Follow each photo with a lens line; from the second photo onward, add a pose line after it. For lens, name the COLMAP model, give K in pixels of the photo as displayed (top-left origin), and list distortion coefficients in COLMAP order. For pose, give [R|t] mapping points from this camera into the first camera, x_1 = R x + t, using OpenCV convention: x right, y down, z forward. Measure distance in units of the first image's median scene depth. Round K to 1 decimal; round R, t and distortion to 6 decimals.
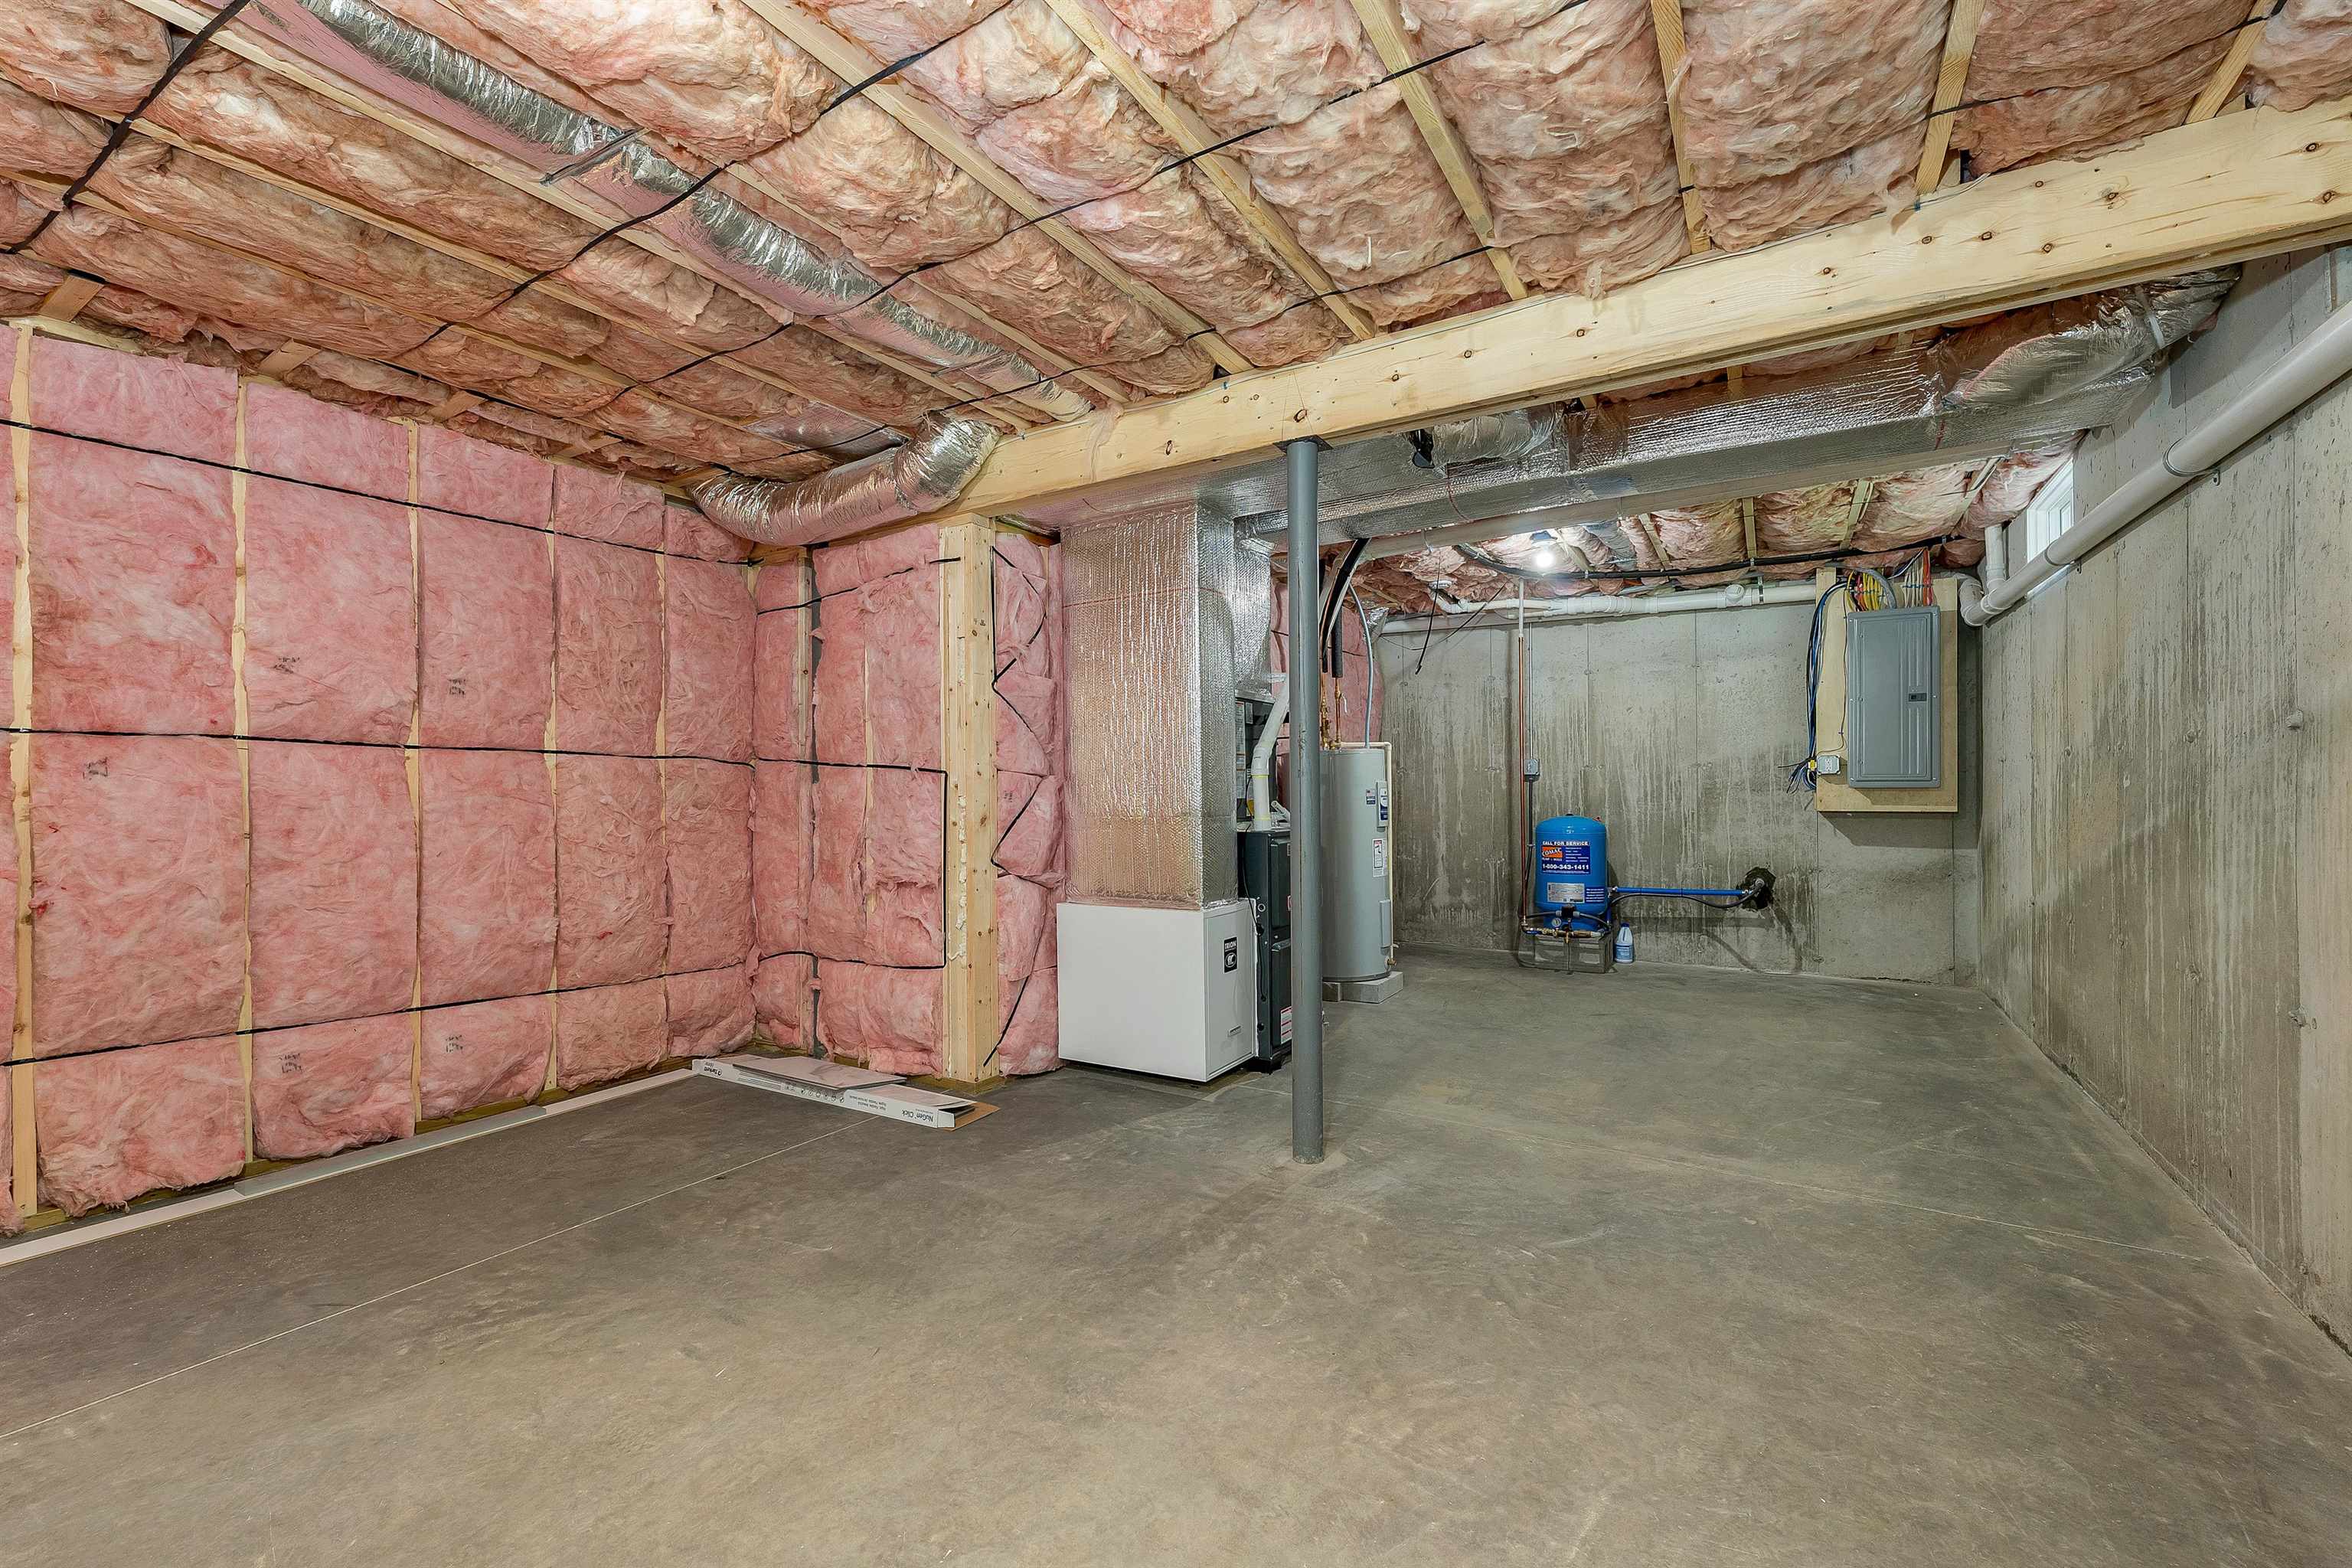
lens RADIAL K [[971.5, 0, 1177.1], [0, 971.5, 788.3], [0, 0, 1]] dist [0.000321, -0.000202]
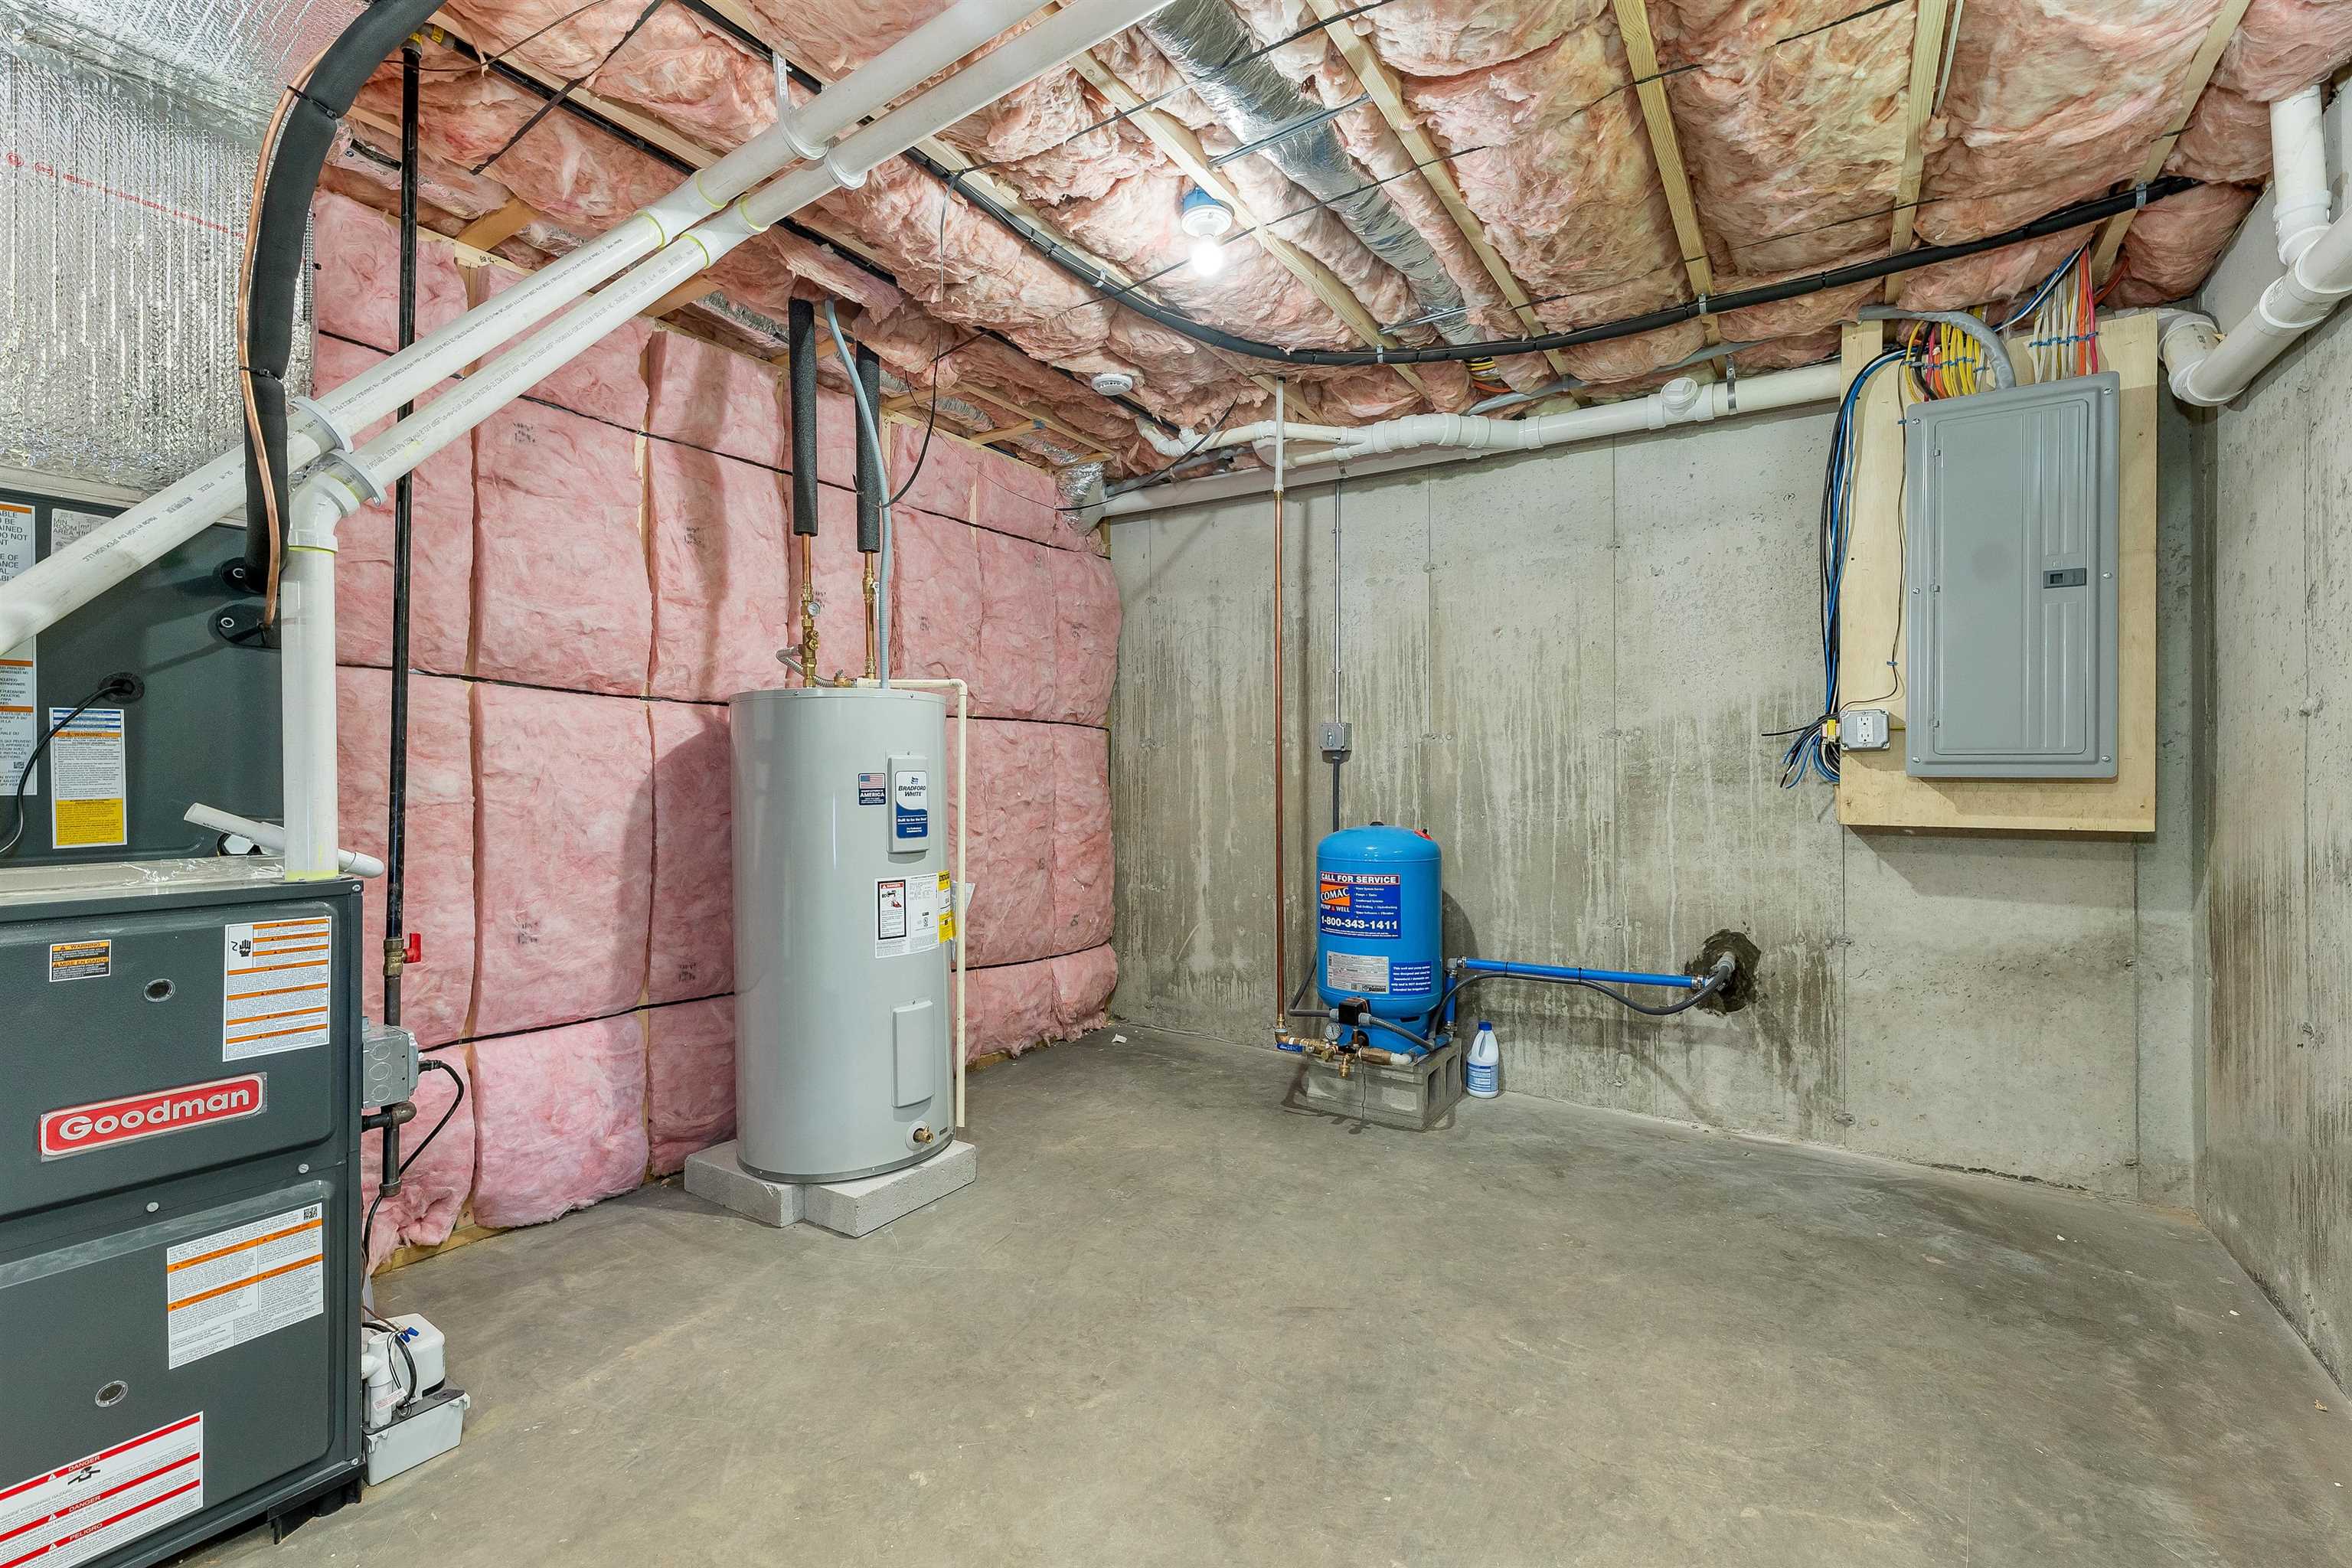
lens RADIAL K [[982.0, 0, 1175.6], [0, 982.0, 771.4], [0, 0, 1]] dist [0.000797, 0.000028]
pose [[0.999328, 0.006721, -0.036037, 0.341984], [-0.006827, 0.999973, -0.002824, 0.000384], [0.036017, 0.003068, 0.999346, 0.494530]]
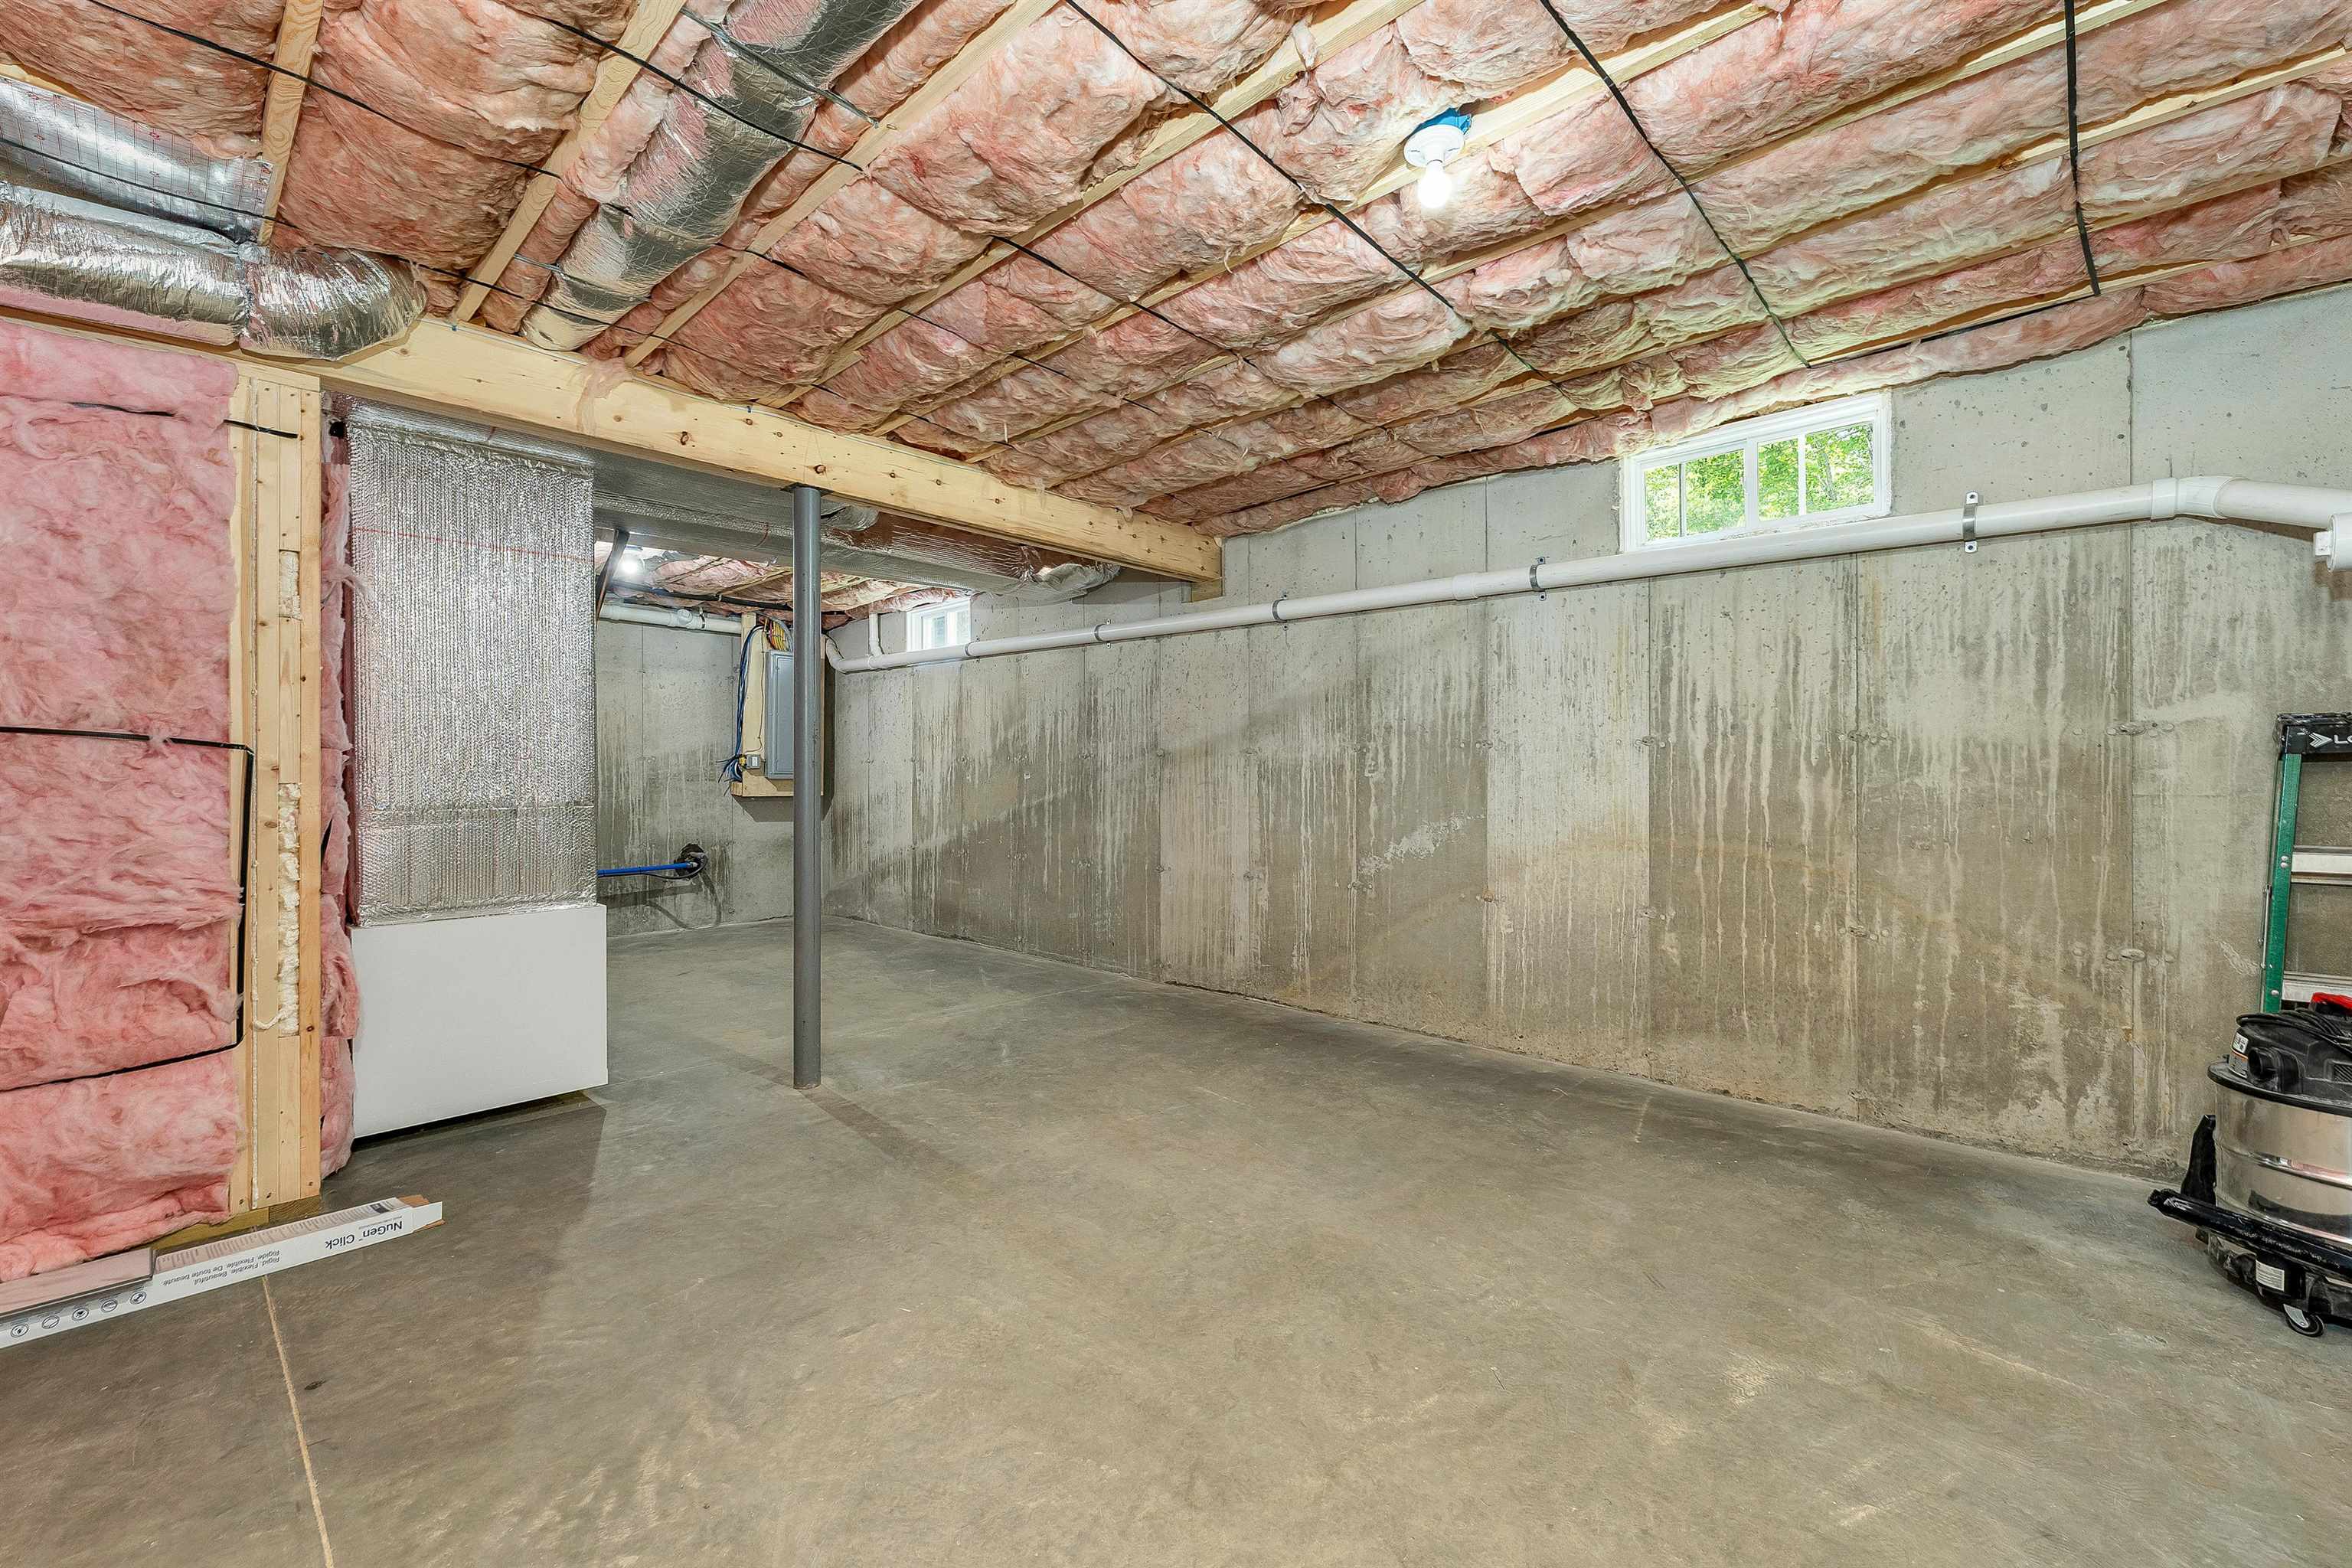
lens RADIAL K [[971.5, 0, 1177.1], [0, 971.5, 788.3], [0, 0, 1]] dist [0.000321, -0.000202]
pose [[0.200455, -0.005449, 0.979688, -0.502363], [-0.002875, 0.999977, 0.006151, 0.002625], [-0.979699, -0.004049, 0.200435, 0.165250]]
